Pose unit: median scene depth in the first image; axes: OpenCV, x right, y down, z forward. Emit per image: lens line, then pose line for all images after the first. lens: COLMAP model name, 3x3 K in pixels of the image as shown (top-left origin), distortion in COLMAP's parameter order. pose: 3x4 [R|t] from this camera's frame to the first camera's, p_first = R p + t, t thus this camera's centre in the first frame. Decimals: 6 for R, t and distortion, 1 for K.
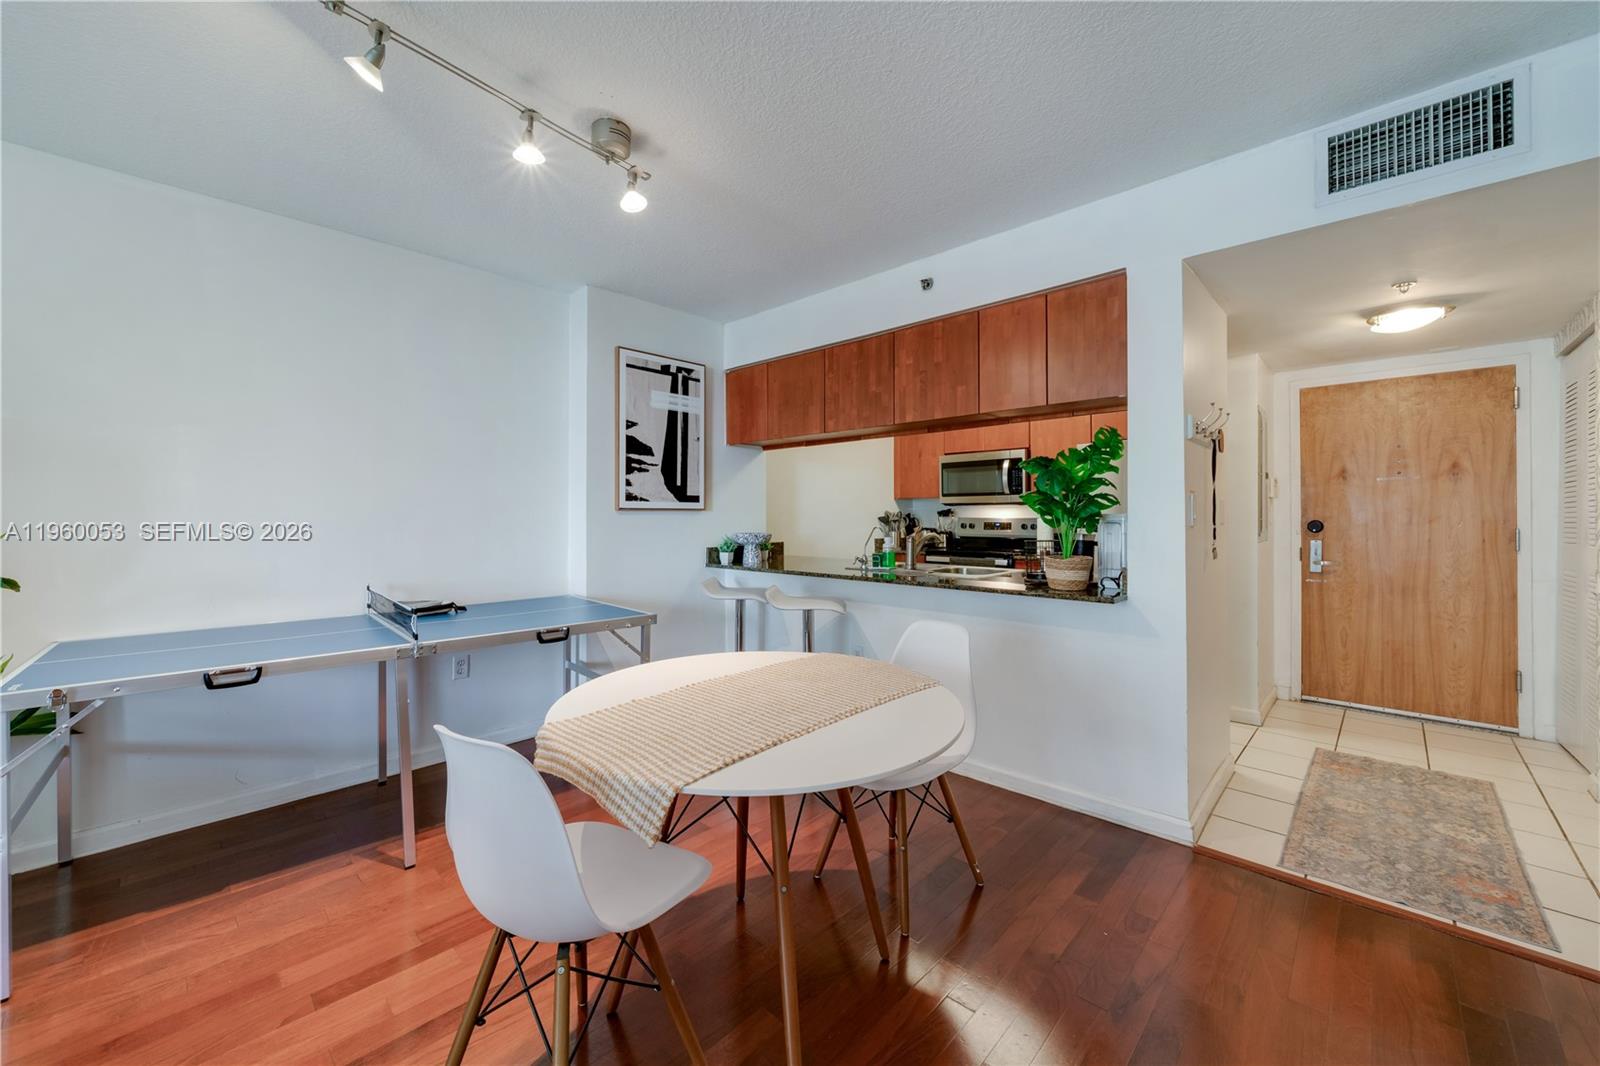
lens RADIAL K [[618.6, 0, 792.6], [0, 618.6, 512.6], [0, 0, 1]] dist [-0.003621, 0.001077]
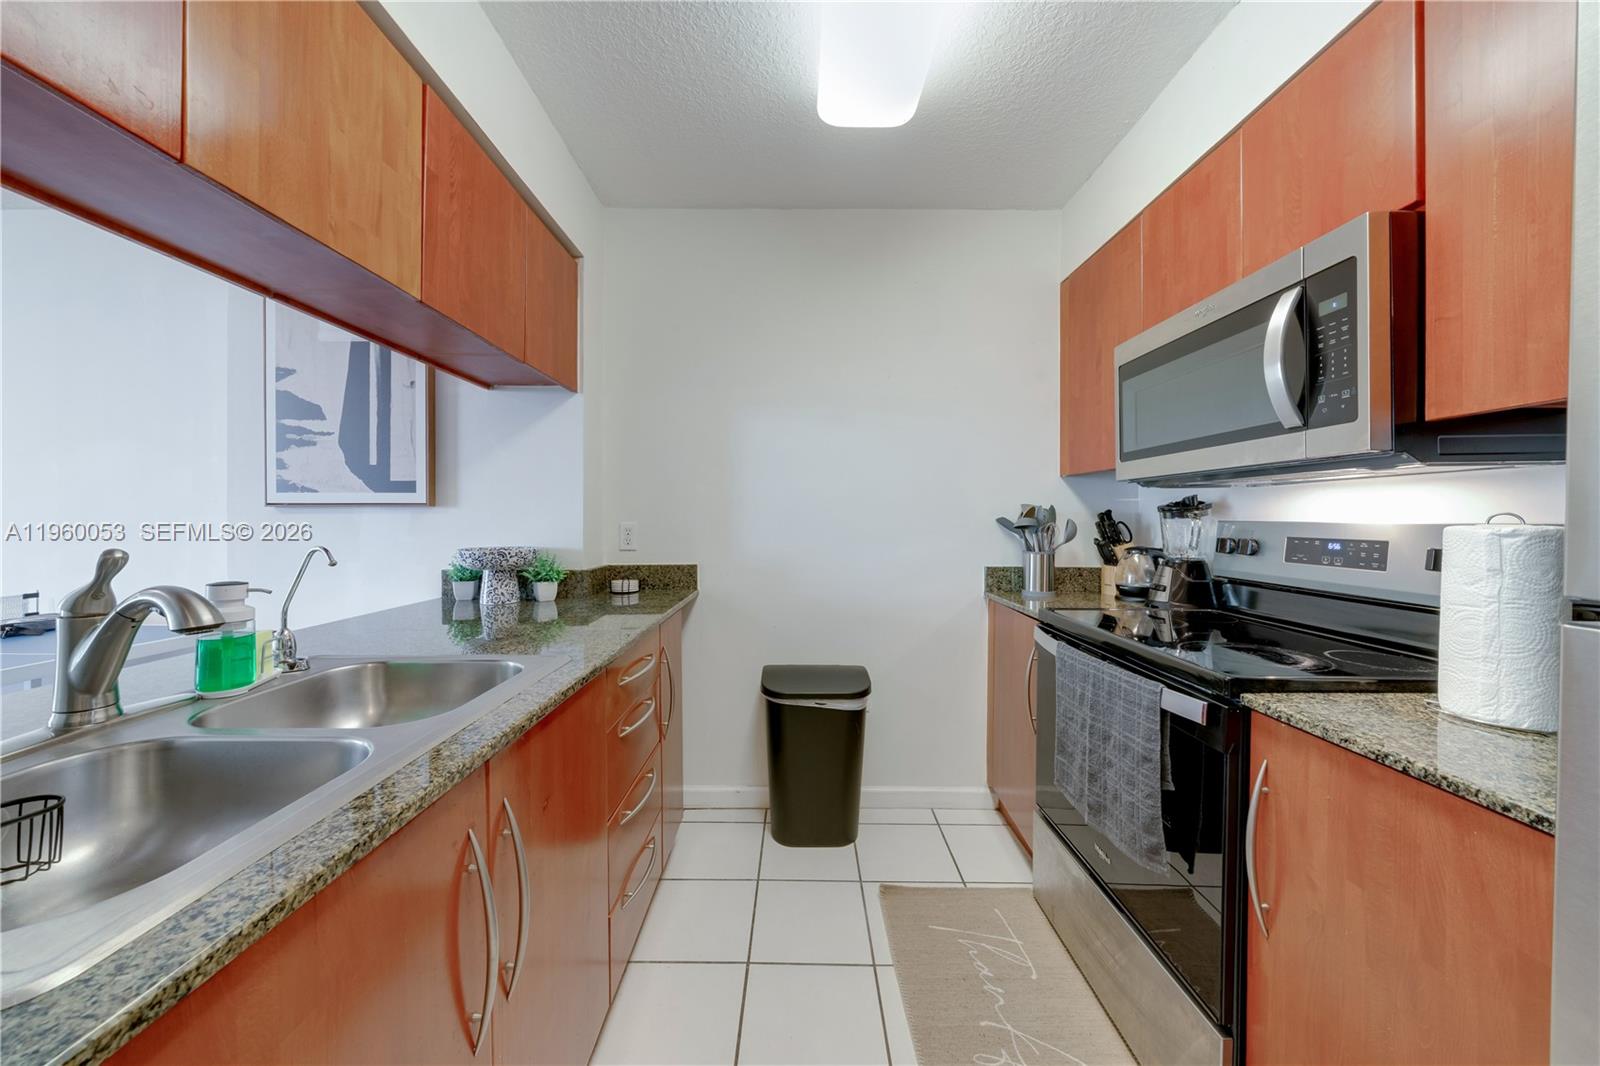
lens RADIAL K [[555.9, 0, 789.2], [0, 555.9, 520.9], [0, 0, 1]] dist [-0.008669, 0.001272]
pose [[0.691021, 0.006192, -0.722808, 0.504524], [0.002967, 0.999931, 0.011402, 0.005825], [0.722829, -0.010024, 0.690955, 0.957210]]
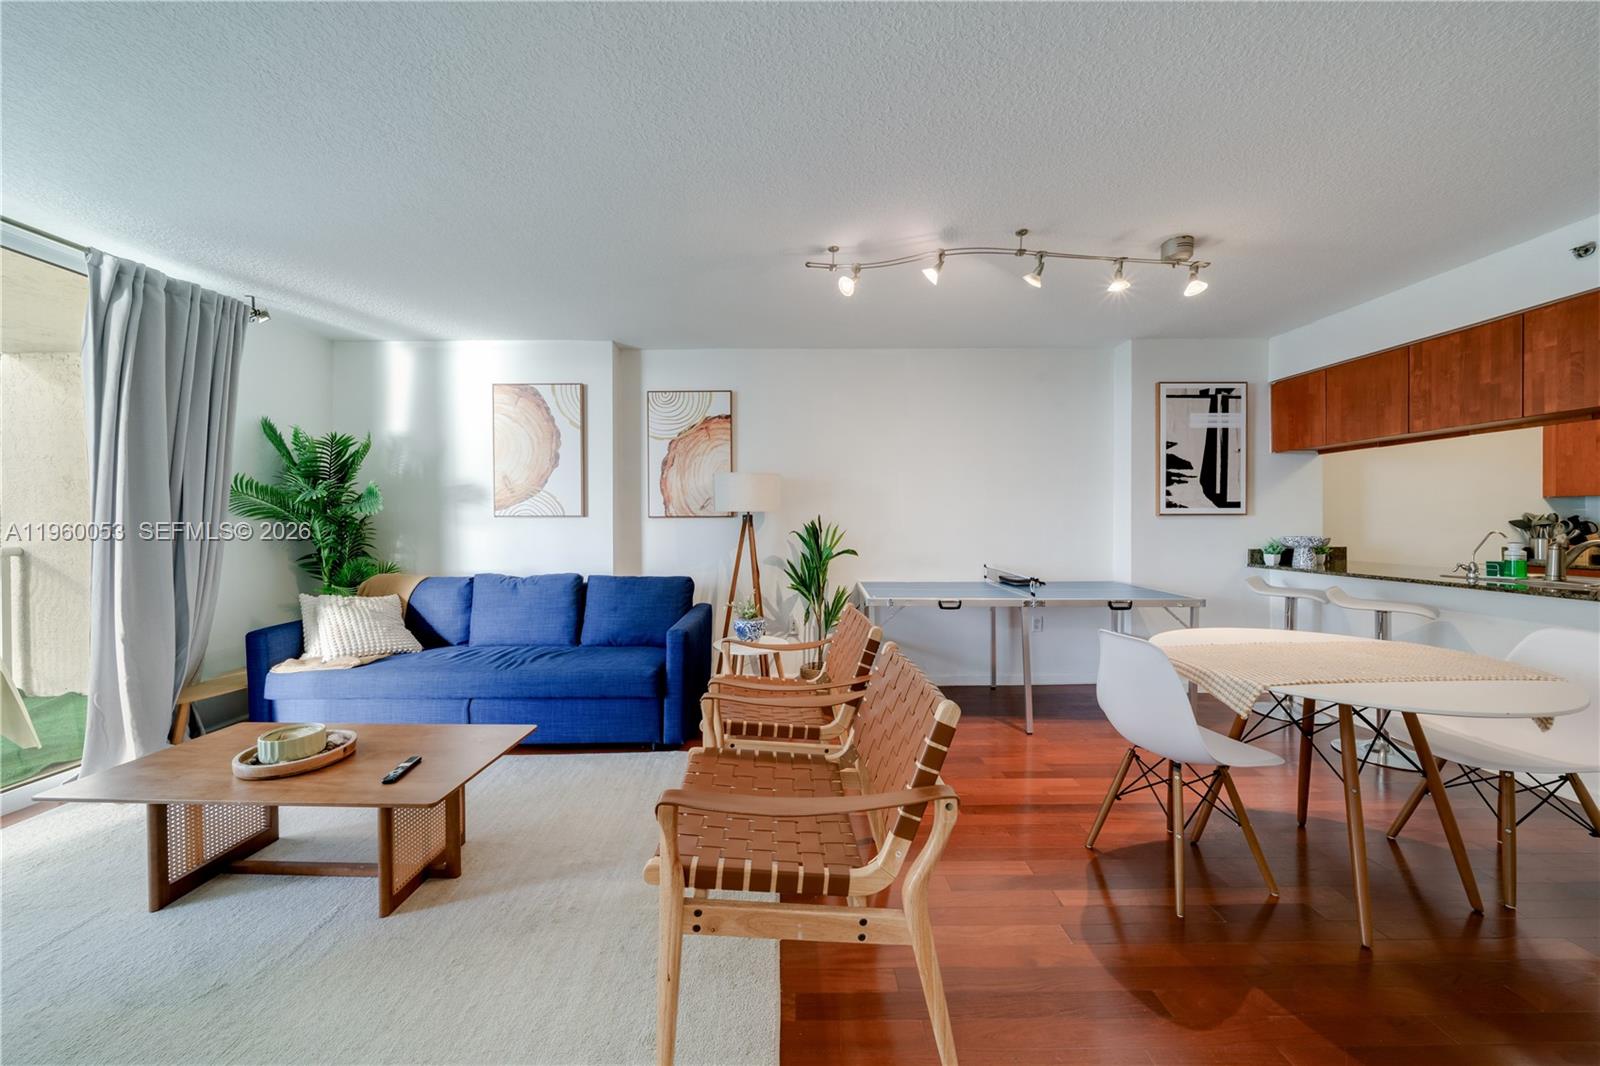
lens RADIAL K [[549.3, 0, 790.3], [0, 549.3, 525.1], [0, 0, 1]] dist [-0.010449, 0.001285]
pose [[0.692863, 0.002924, -0.721063, -0.005290], [0.007146, 0.999915, 0.010921, -0.002242], [0.721034, -0.012720, 0.692783, -0.273229]]
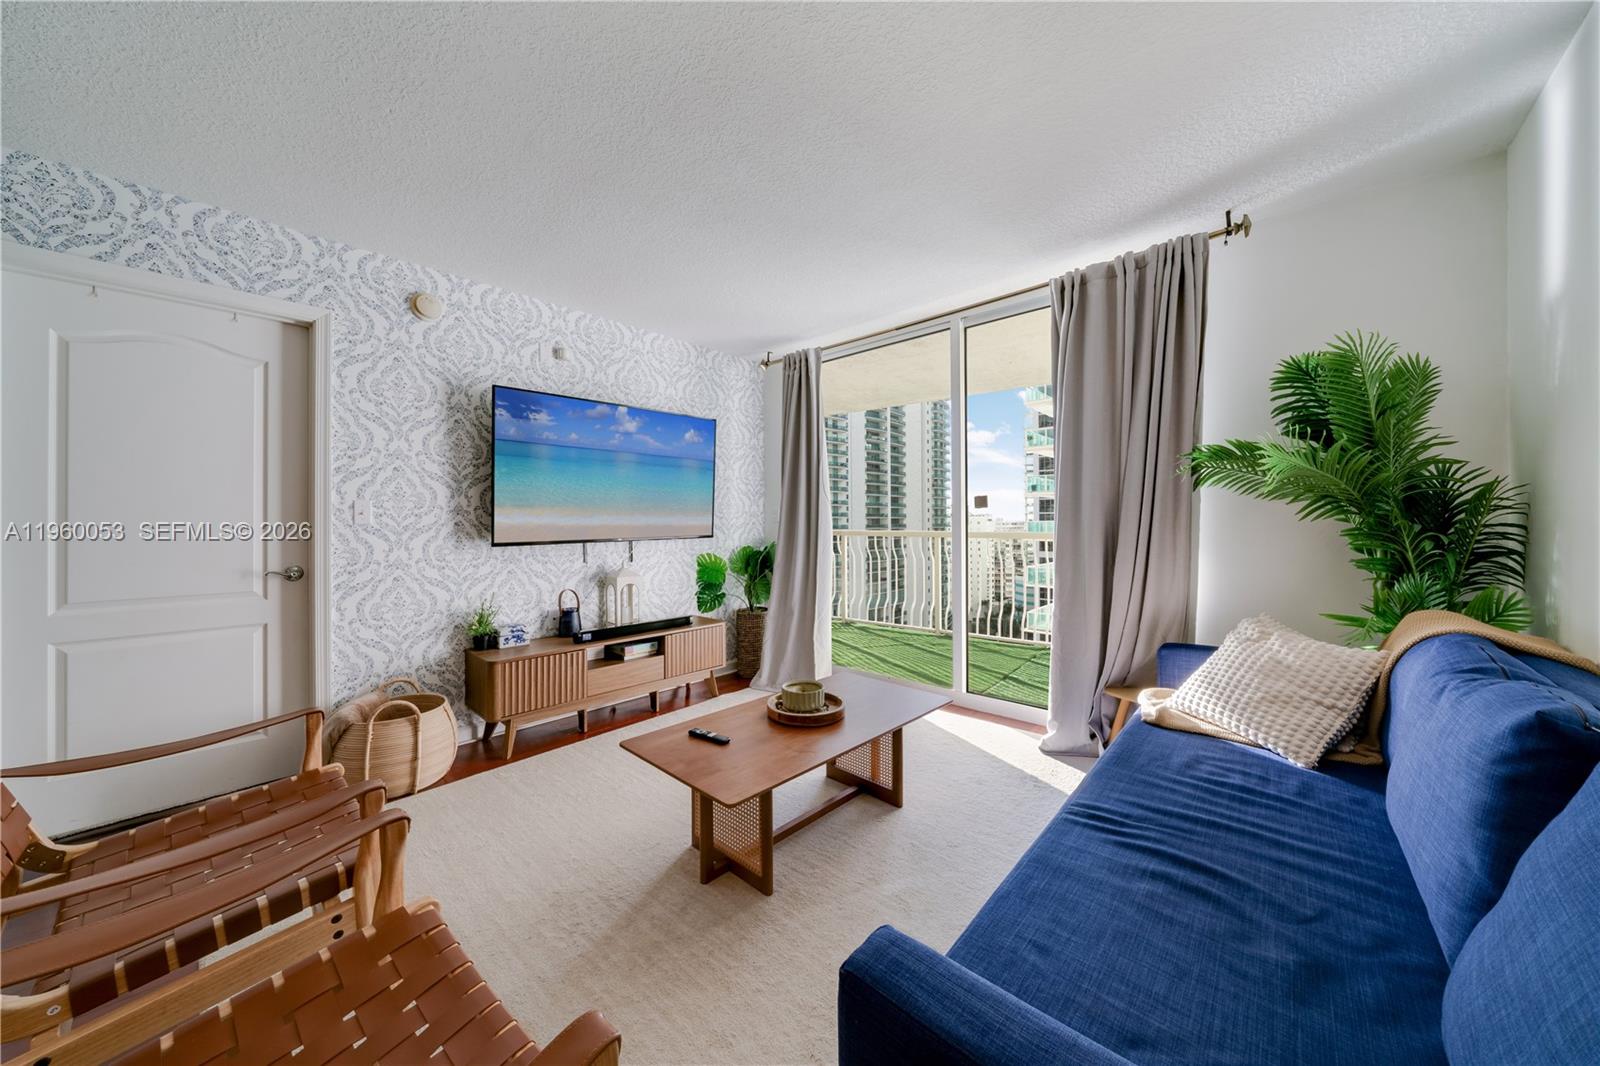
lens RADIAL K [[555.9, 0, 789.3], [0, 555.9, 517.5], [0, 0, 1]] dist [-0.008669, 0.001272]
pose [[-0.999893, 0.003982, -0.014069, -0.658202], [0.004162, 0.999909, -0.012802, 0.014711], [0.014017, -0.012859, -0.999819, 0.349197]]
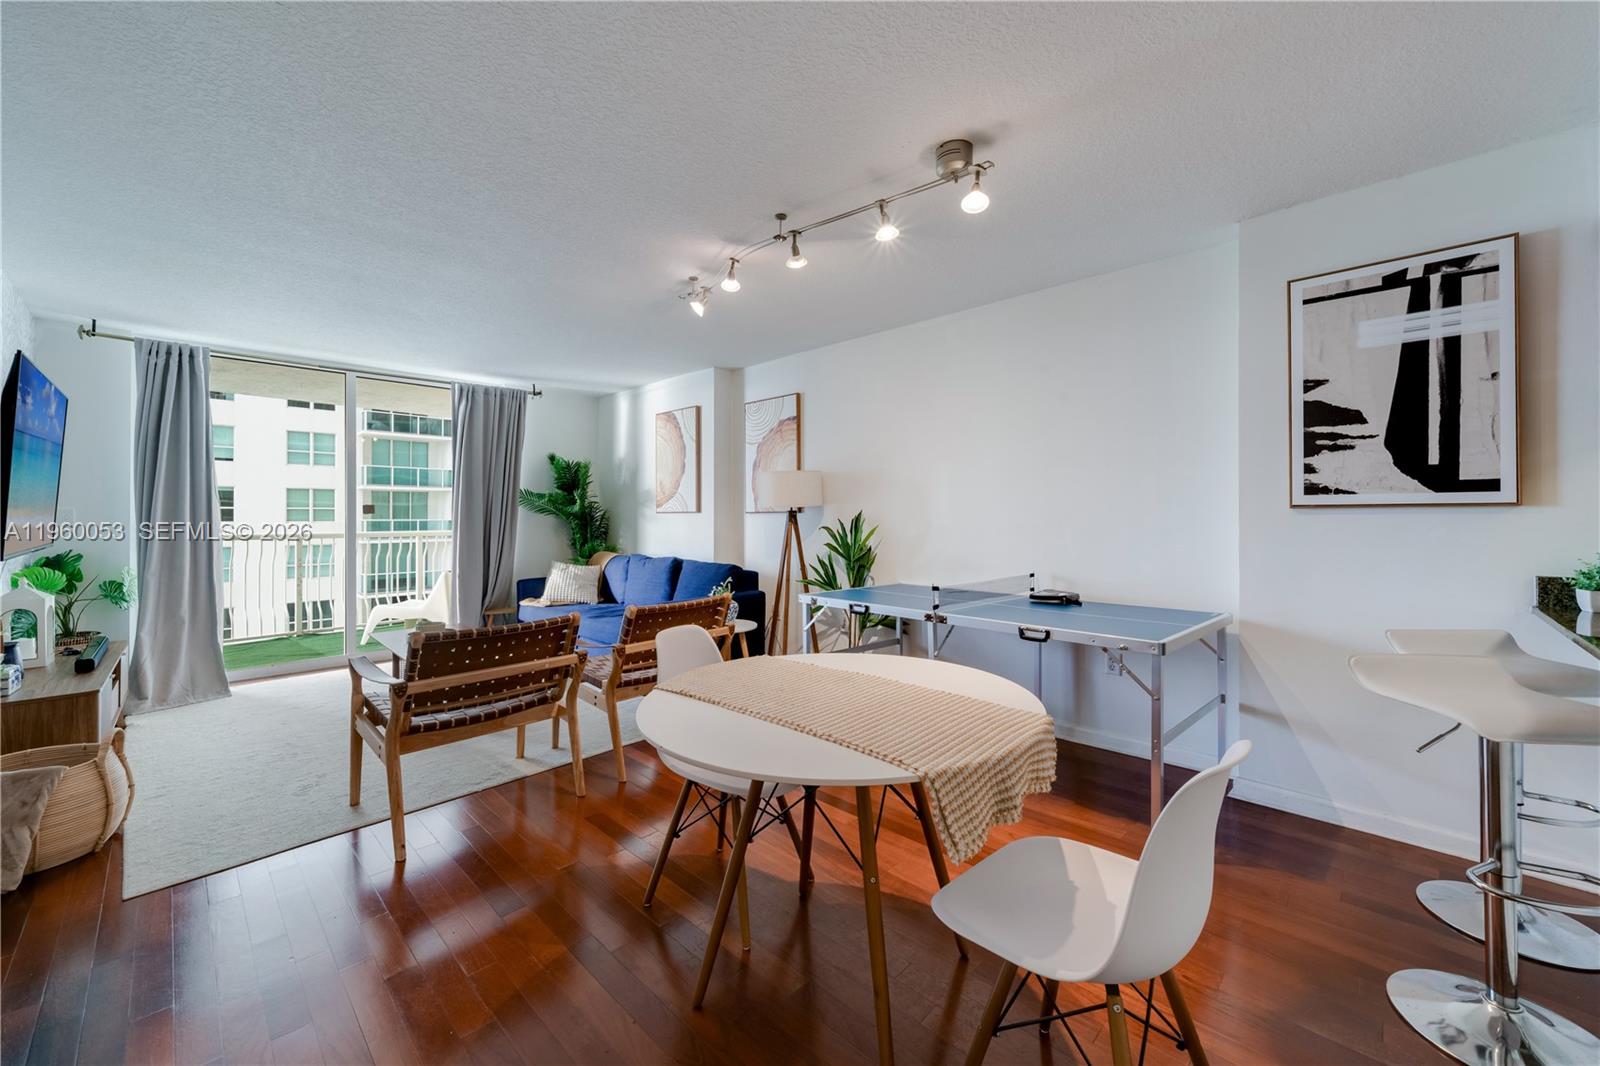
lens RADIAL K [[618.6, 0, 794.4], [0, 618.6, 510.0], [0, 0, 1]] dist [-0.003621, 0.001077]
pose [[-0.011812, -0.011102, -0.999869, 0.425844], [0.006742, 0.999915, -0.011182, 0.002000], [0.999908, -0.006873, -0.011736, 0.414289]]
